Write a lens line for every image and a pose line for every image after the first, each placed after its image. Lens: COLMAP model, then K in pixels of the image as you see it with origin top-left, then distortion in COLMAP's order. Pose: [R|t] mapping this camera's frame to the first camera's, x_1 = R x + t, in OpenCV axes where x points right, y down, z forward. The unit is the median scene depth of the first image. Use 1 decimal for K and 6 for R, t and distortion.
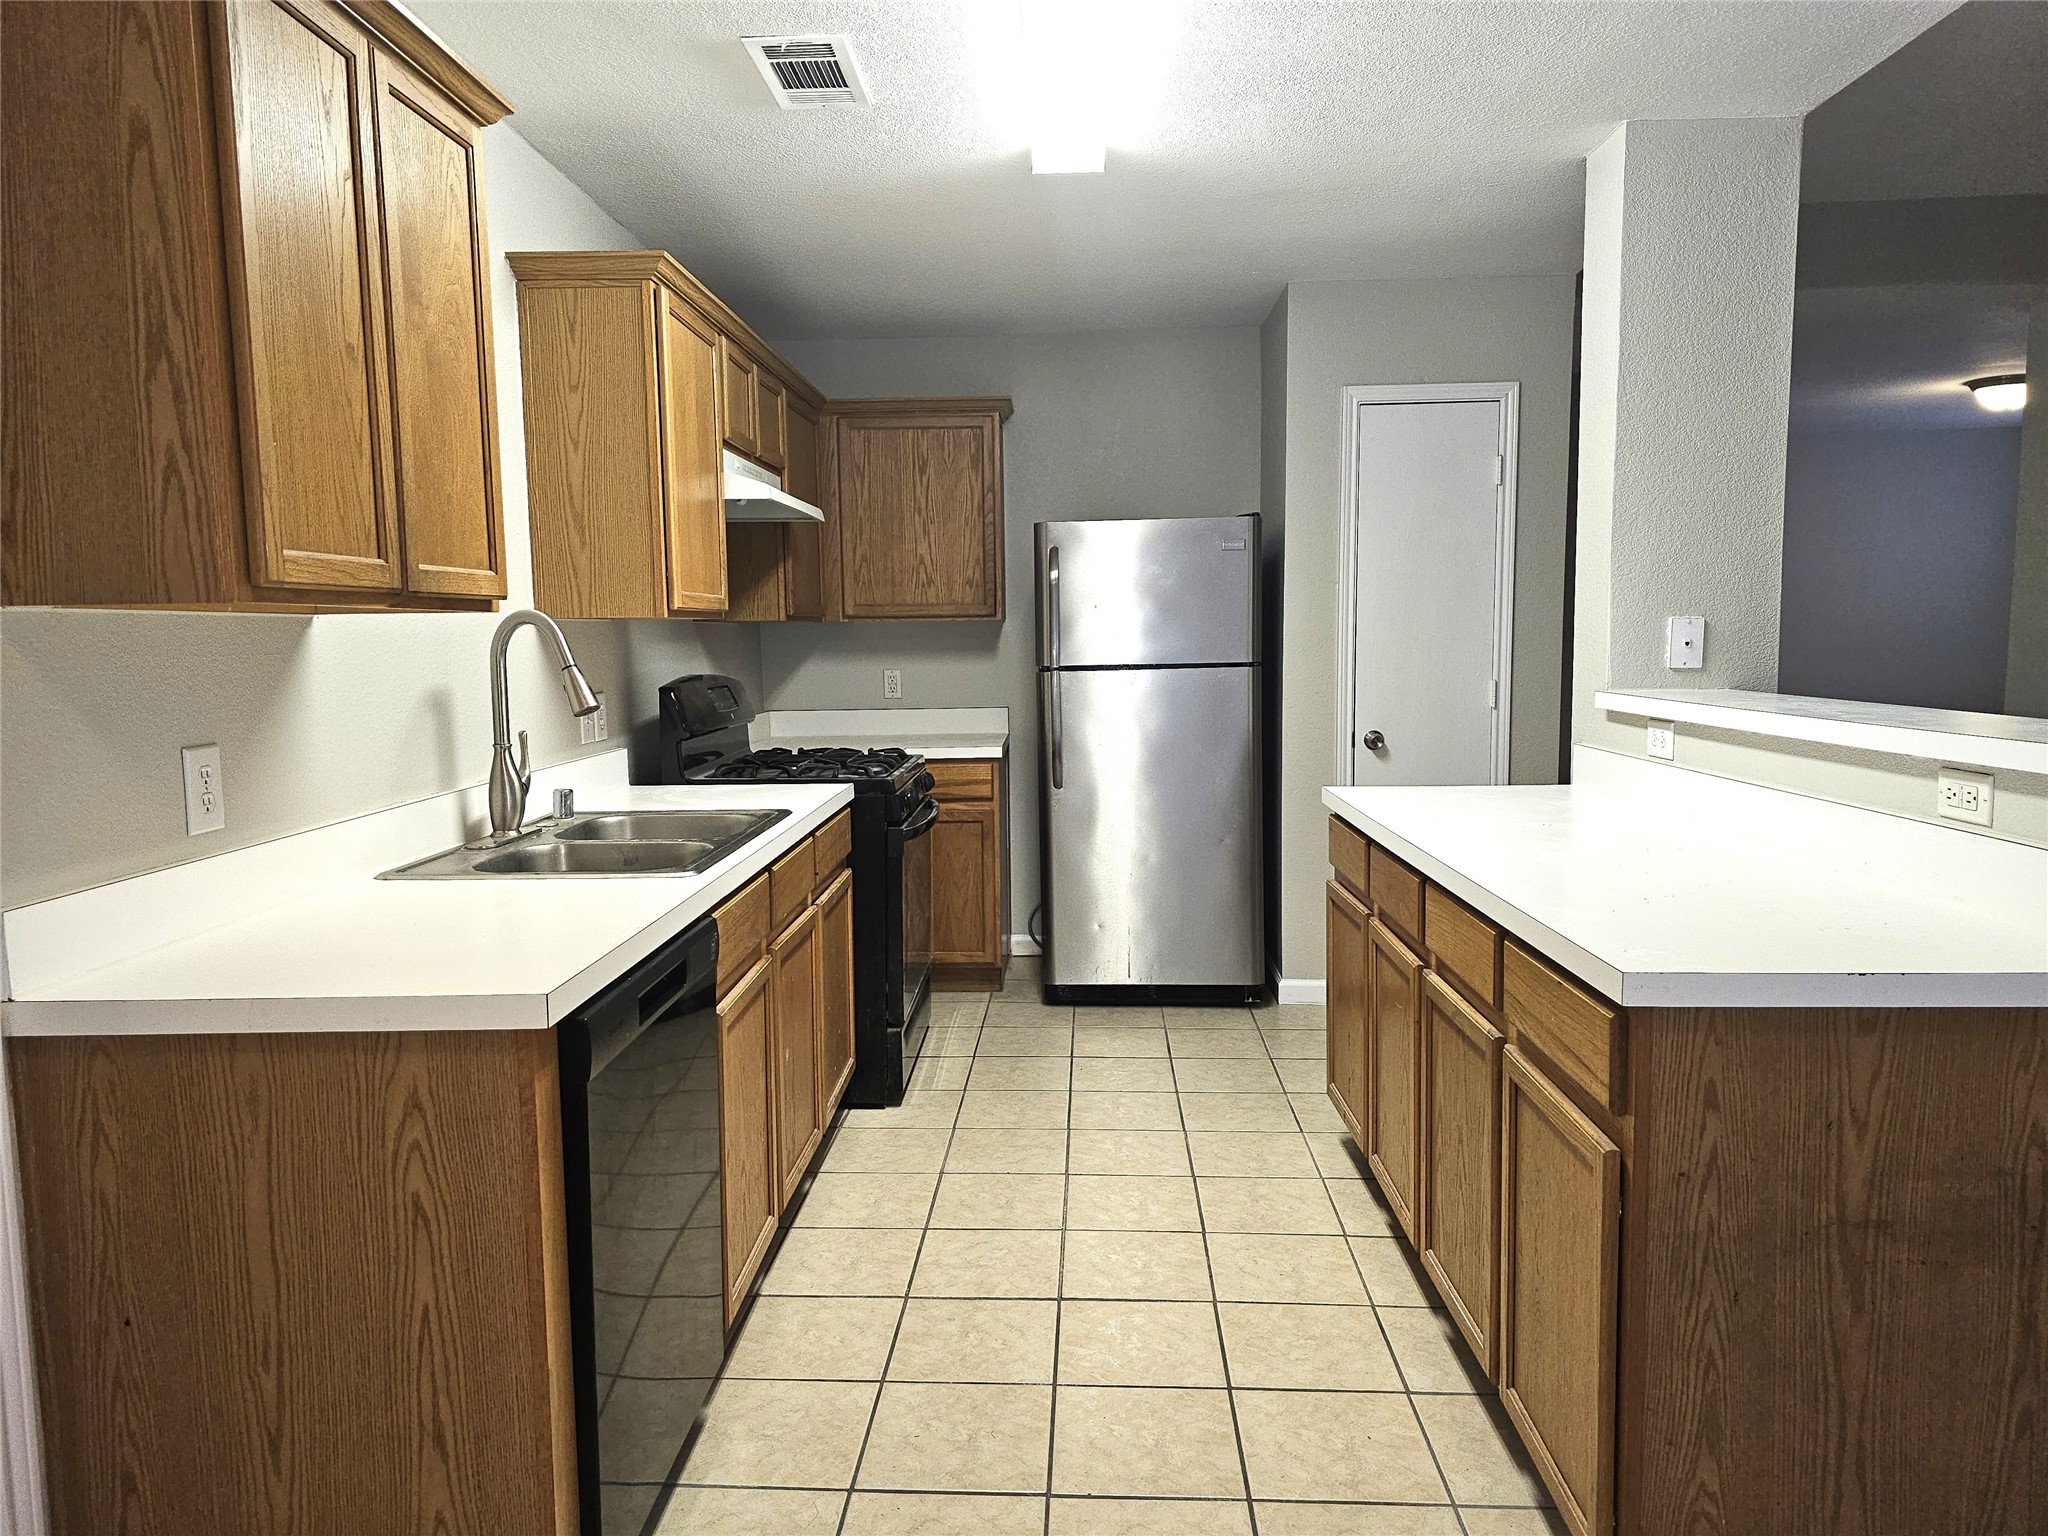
lens RADIAL K [[1352.2, 0, 1024.0], [0, 1352.2, 768.0], [0, 0, 1]] dist [0.066623, -0.066275]
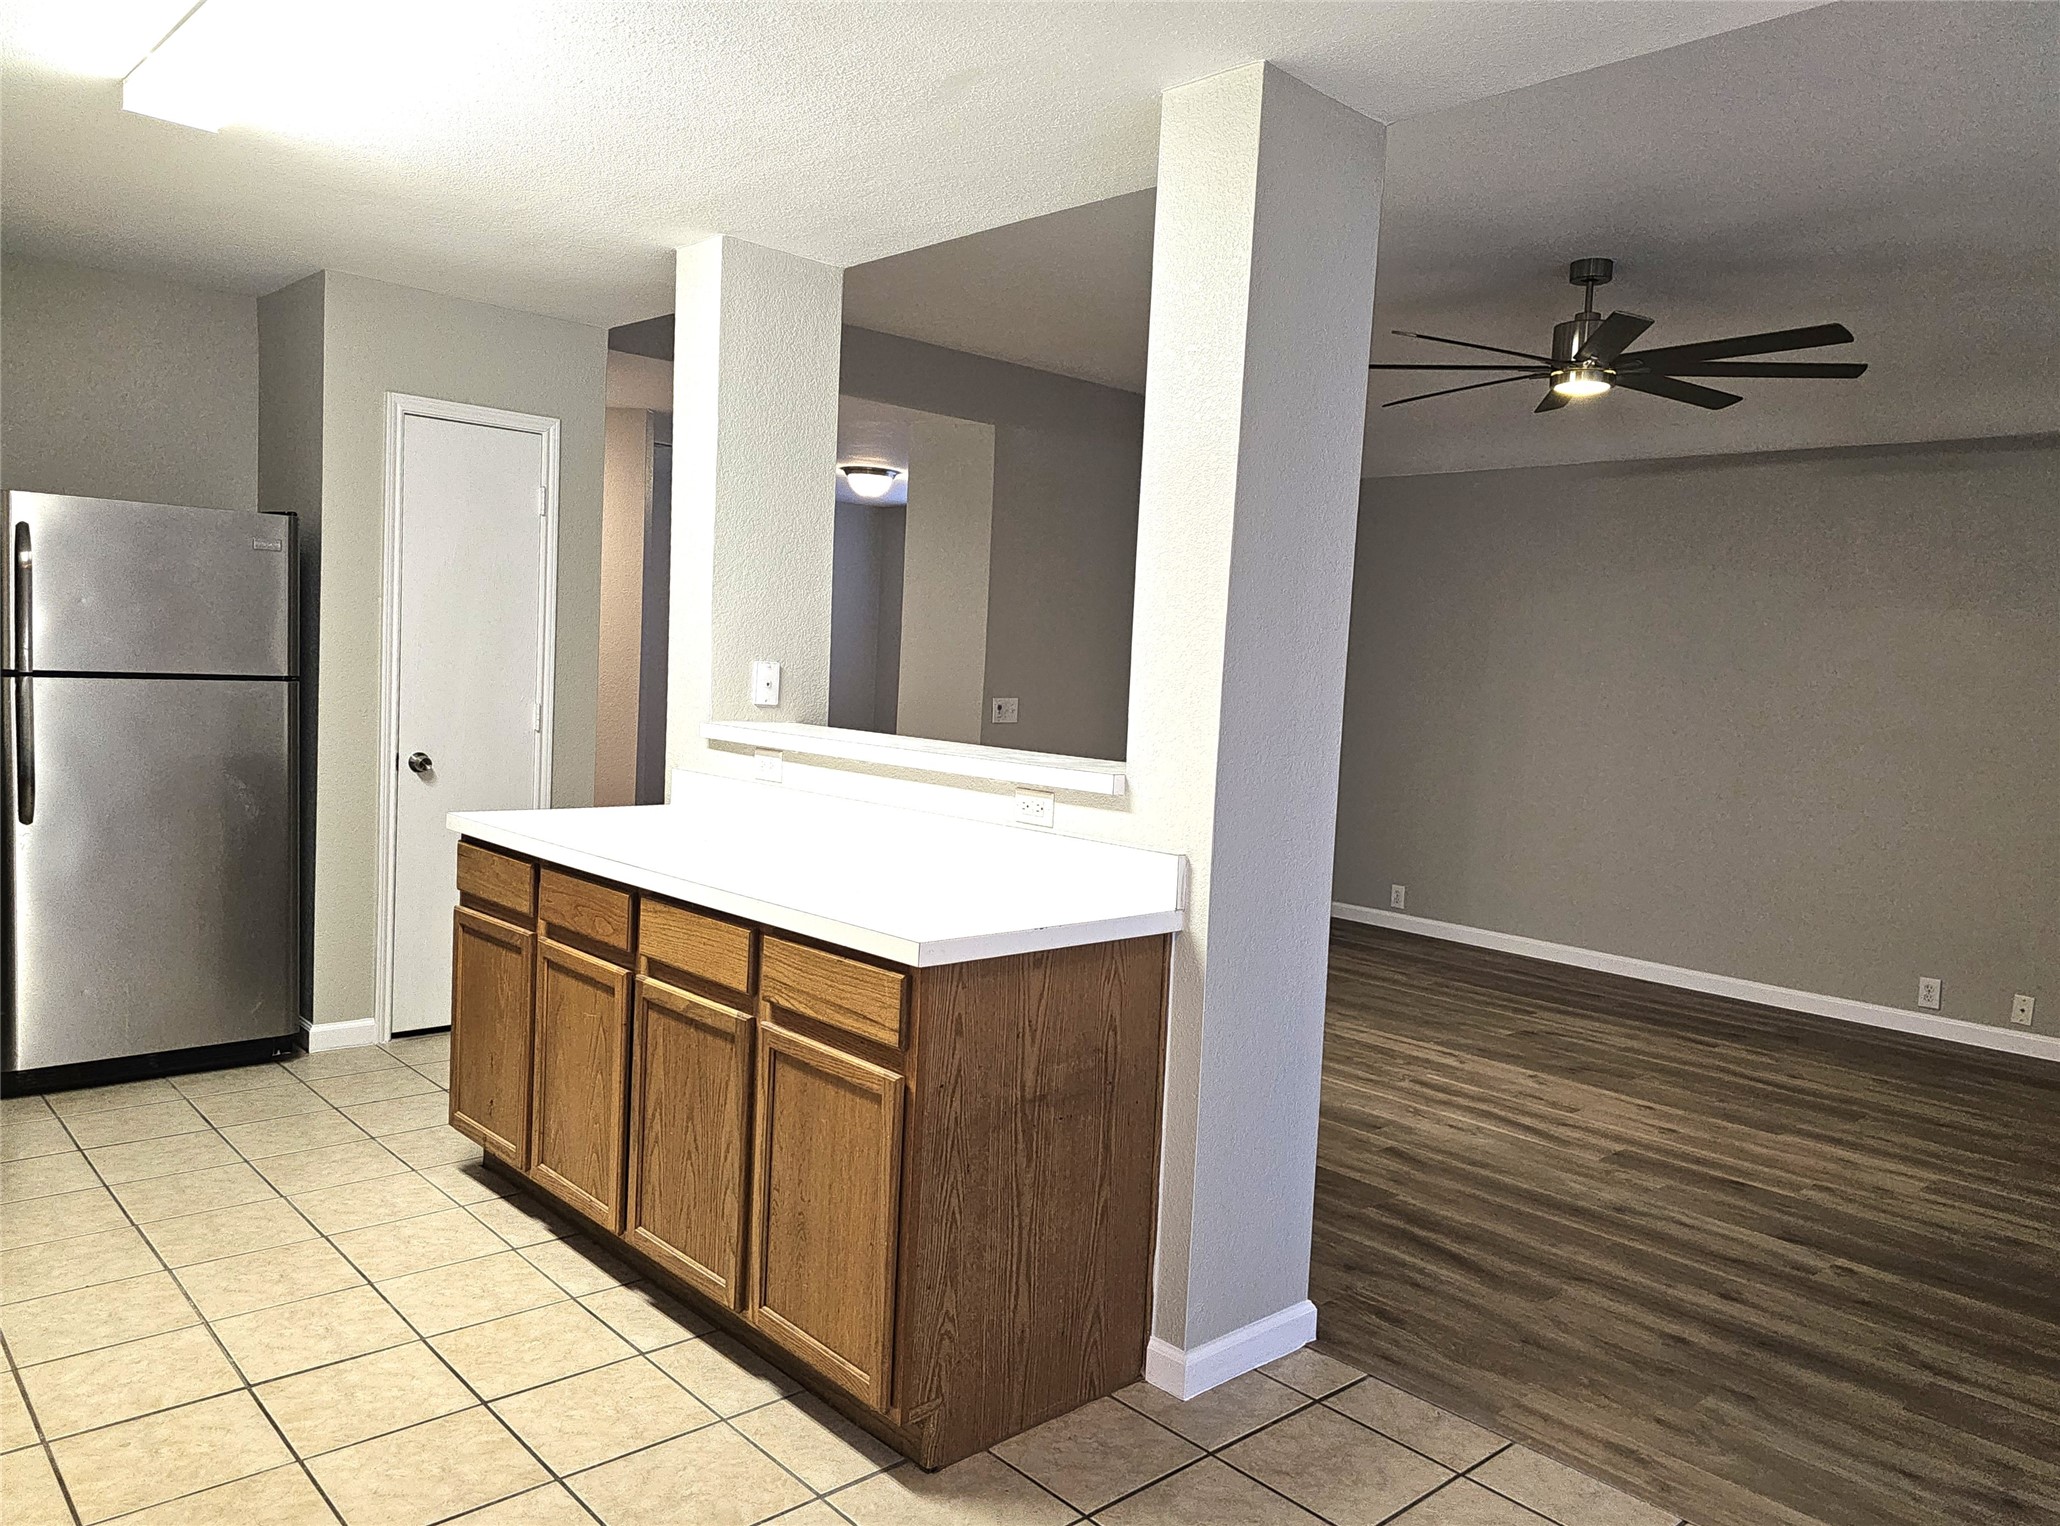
lens RADIAL K [[1443.1, 0, 1031.9], [0, 1443.1, 772.9], [0, 0, 1]] dist [0.049523, -0.051496]
pose [[0.702434, -0.008135, 0.711702, -0.259993], [0.013648, 0.999905, -0.002041, -0.008140], [-0.711618, 0.011147, 0.702479, -0.048738]]
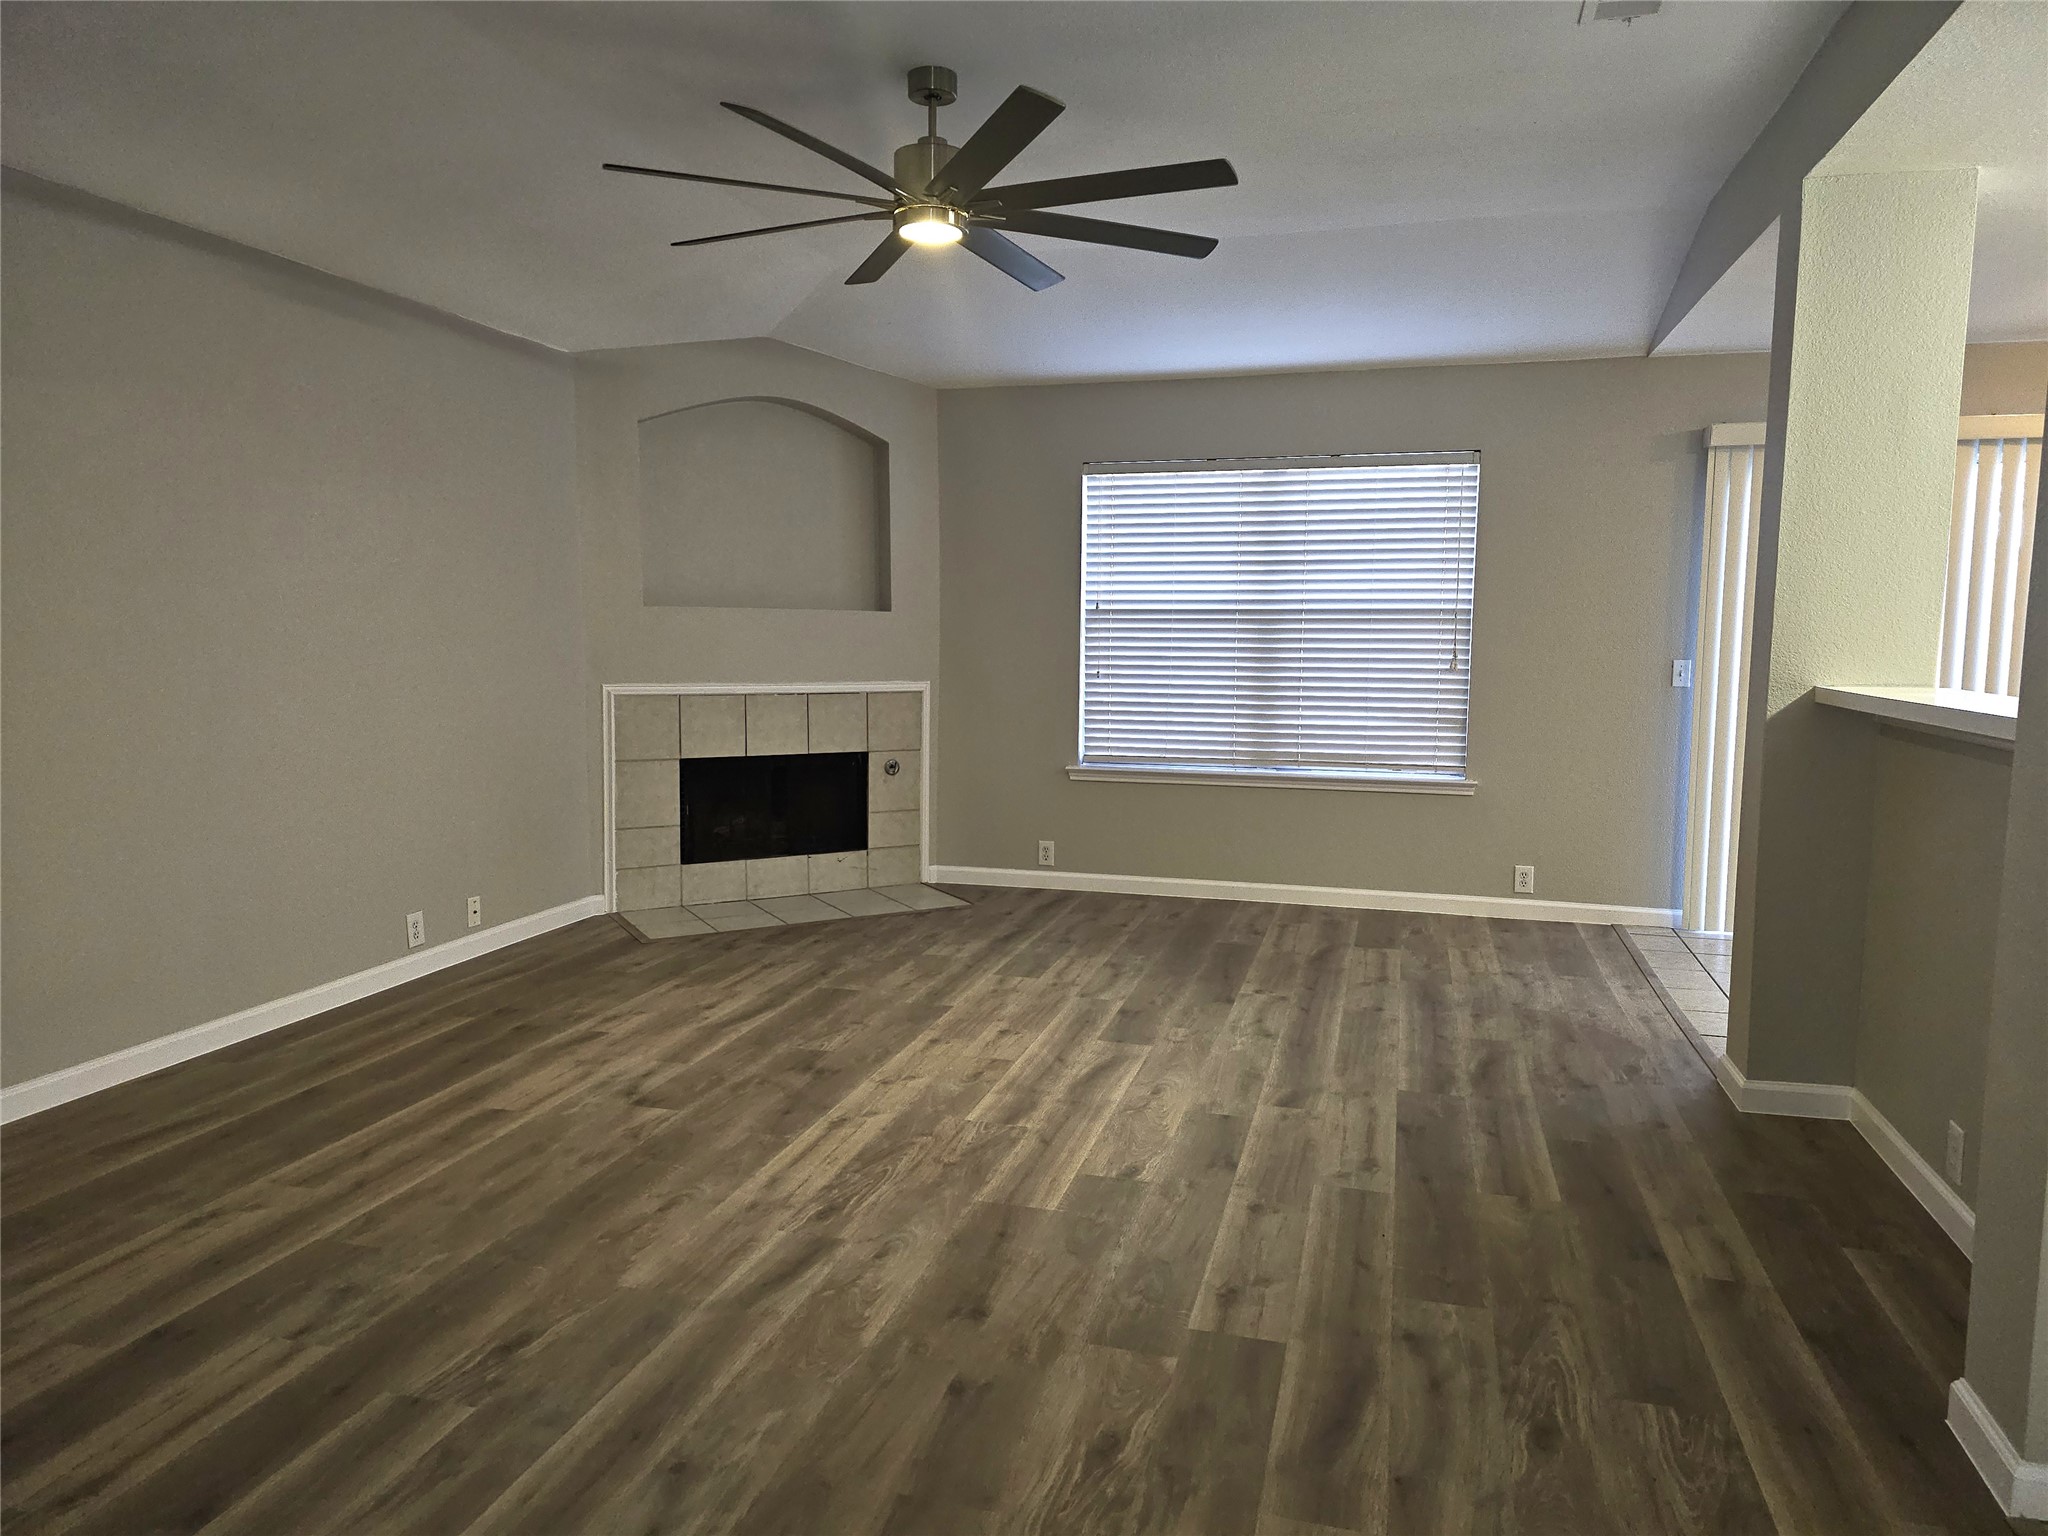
lens RADIAL K [[1371.2, 0, 1026.4], [0, 1371.2, 761.4], [0, 0, 1]] dist [0.092813, -0.104504]
pose [[-0.973585, -0.017748, 0.227634, 0.908439], [0.028061, 0.980116, 0.196432, -0.200086], [-0.226594, 0.197630, -0.953728, 1.857289]]
